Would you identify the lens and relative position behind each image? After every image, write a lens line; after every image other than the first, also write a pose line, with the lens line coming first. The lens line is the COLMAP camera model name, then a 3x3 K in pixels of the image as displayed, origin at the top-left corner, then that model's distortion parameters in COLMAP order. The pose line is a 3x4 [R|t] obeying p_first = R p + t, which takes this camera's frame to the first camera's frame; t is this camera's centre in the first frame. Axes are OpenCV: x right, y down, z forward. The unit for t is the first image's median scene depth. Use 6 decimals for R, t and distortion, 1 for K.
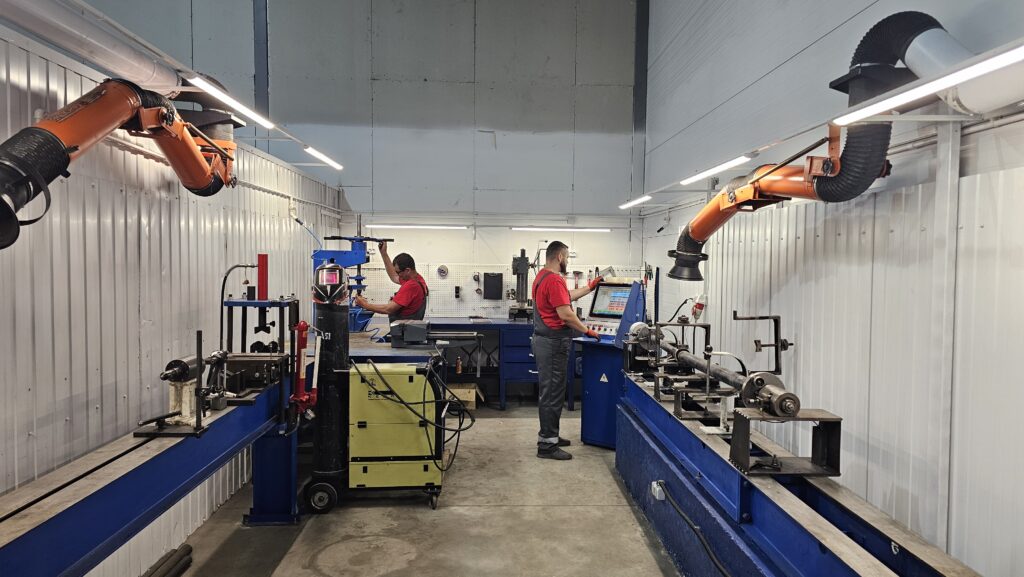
lens RADIAL K [[636.8, 0, 539.4], [0, 636.8, 290.3], [0, 0, 1]] dist [0.044514, -0.001447]
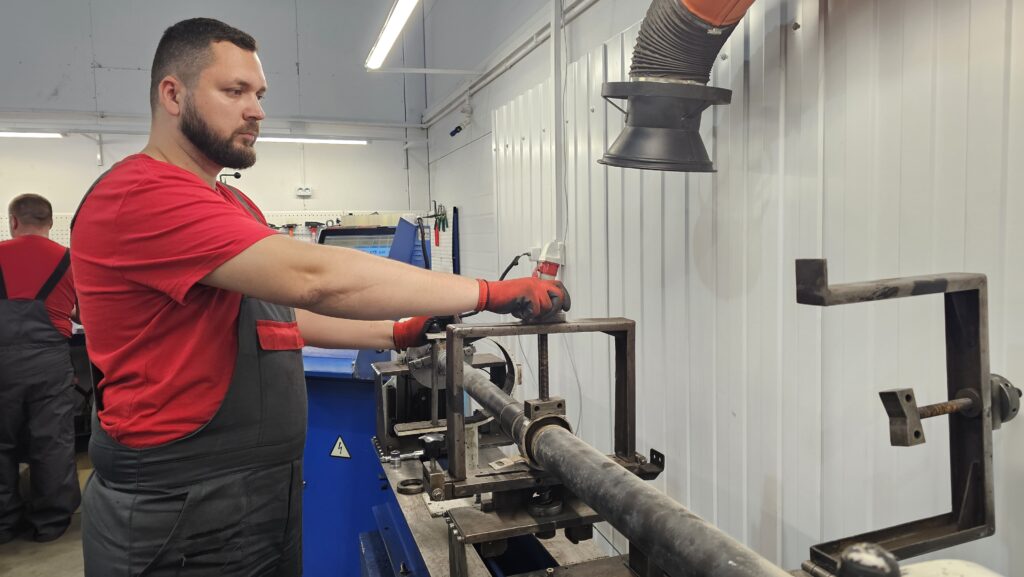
lens RADIAL K [[636.8, 0, 539.4], [0, 636.8, 290.3], [0, 0, 1]] dist [0.044514, -0.001447]
pose [[0.953612, -0.056803, 0.295632, 0.118513], [0.045937, 0.997993, 0.043576, 0.021188], [-0.297514, -0.027975, 0.954308, 0.608419]]
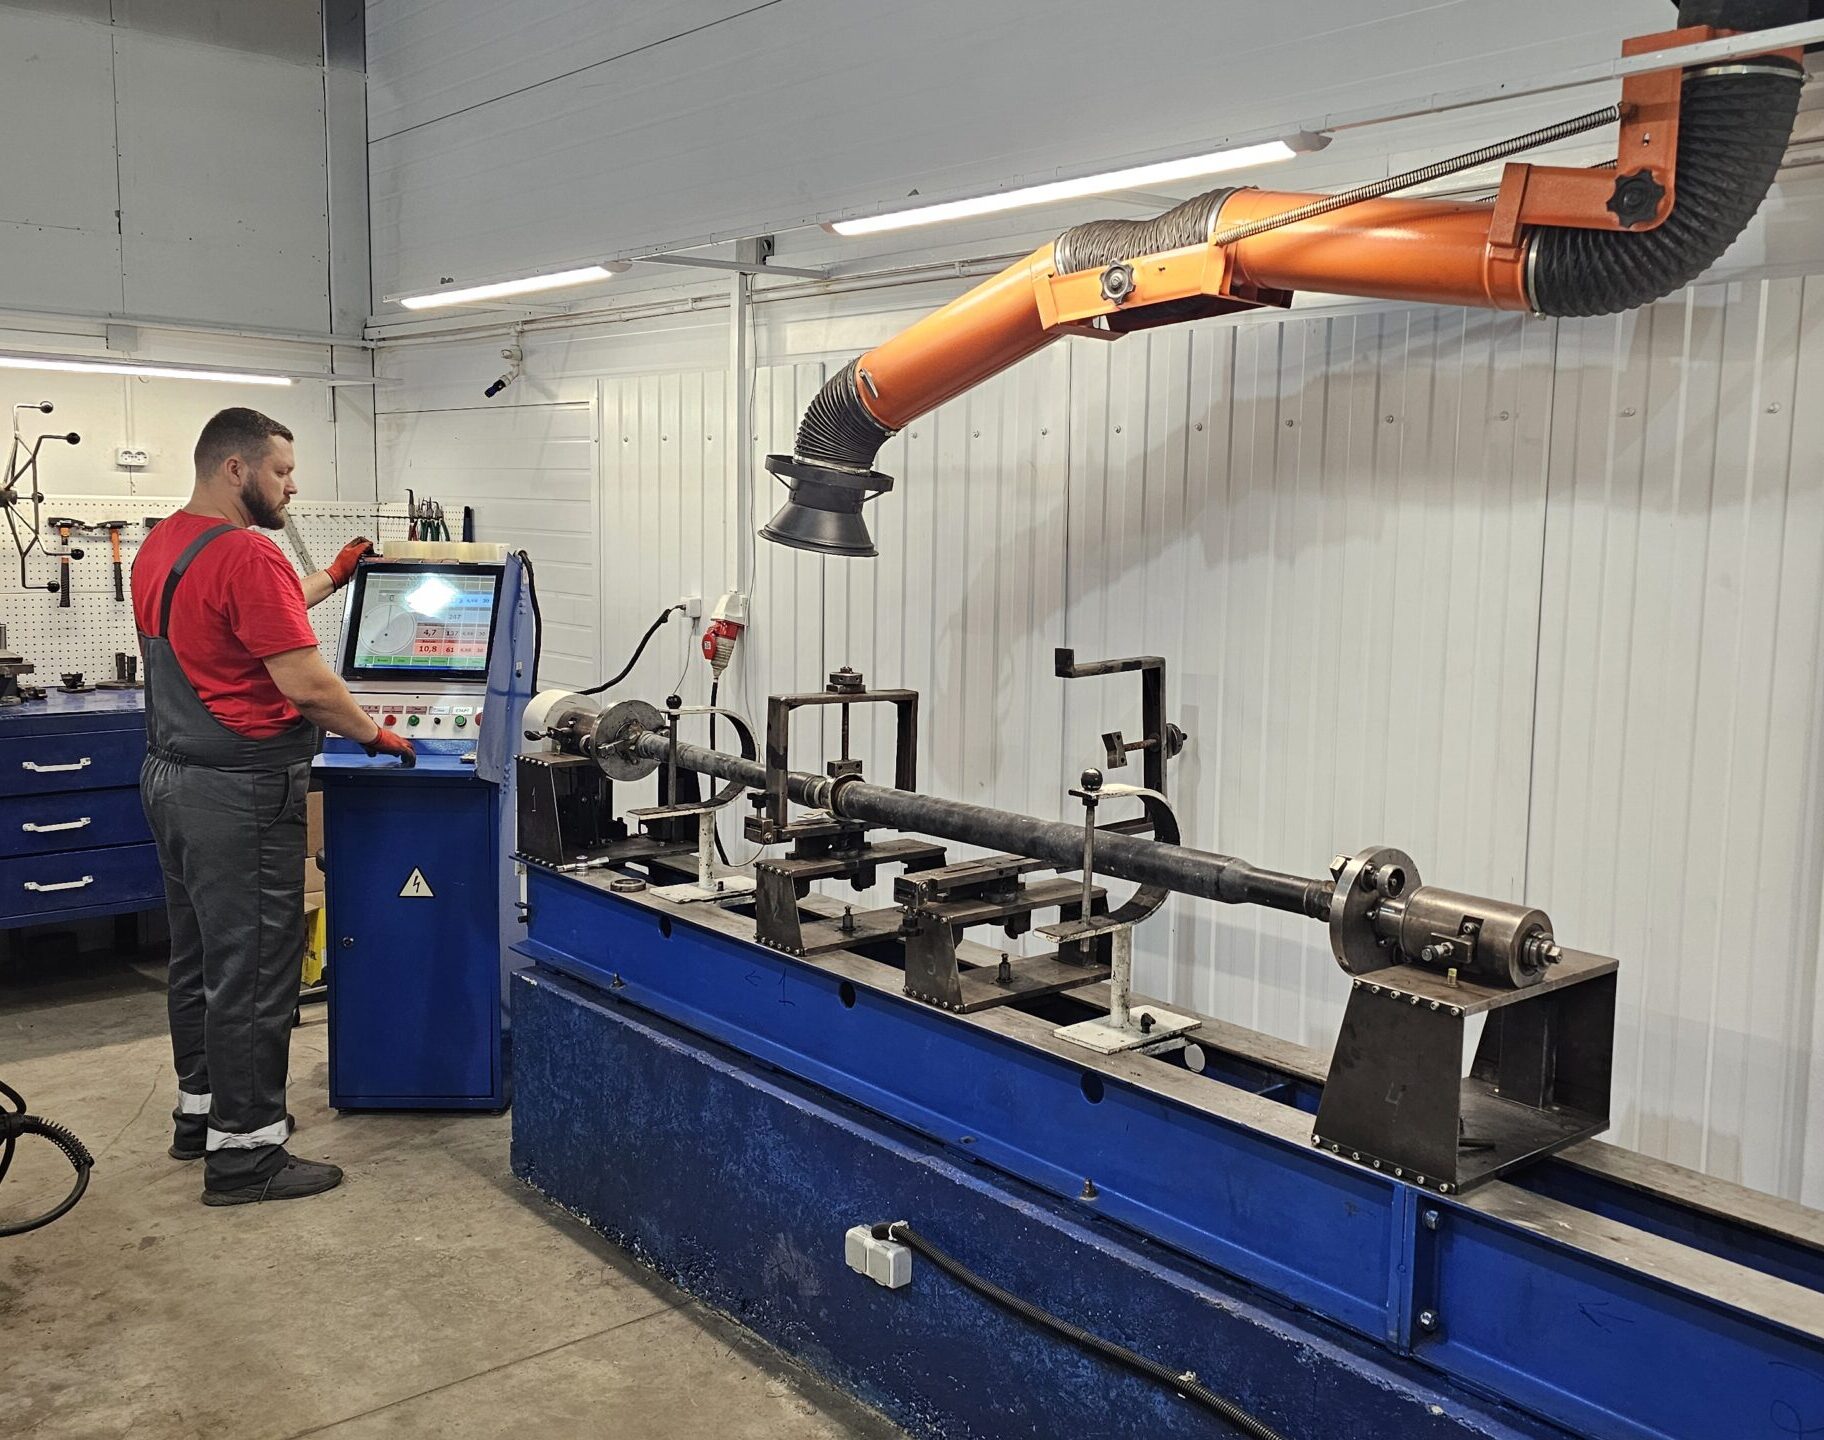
lens RADIAL K [[1608.8, 0, 915.6], [0, 1608.8, 695.3], [0, 0, 1]] dist [0.068740, -0.088969]
pose [[0.794321, -0.069571, 0.603502, -0.178984], [0.020000, 0.995877, 0.088480, -0.012978], [-0.607169, -0.058212, 0.792437, 0.295052]]
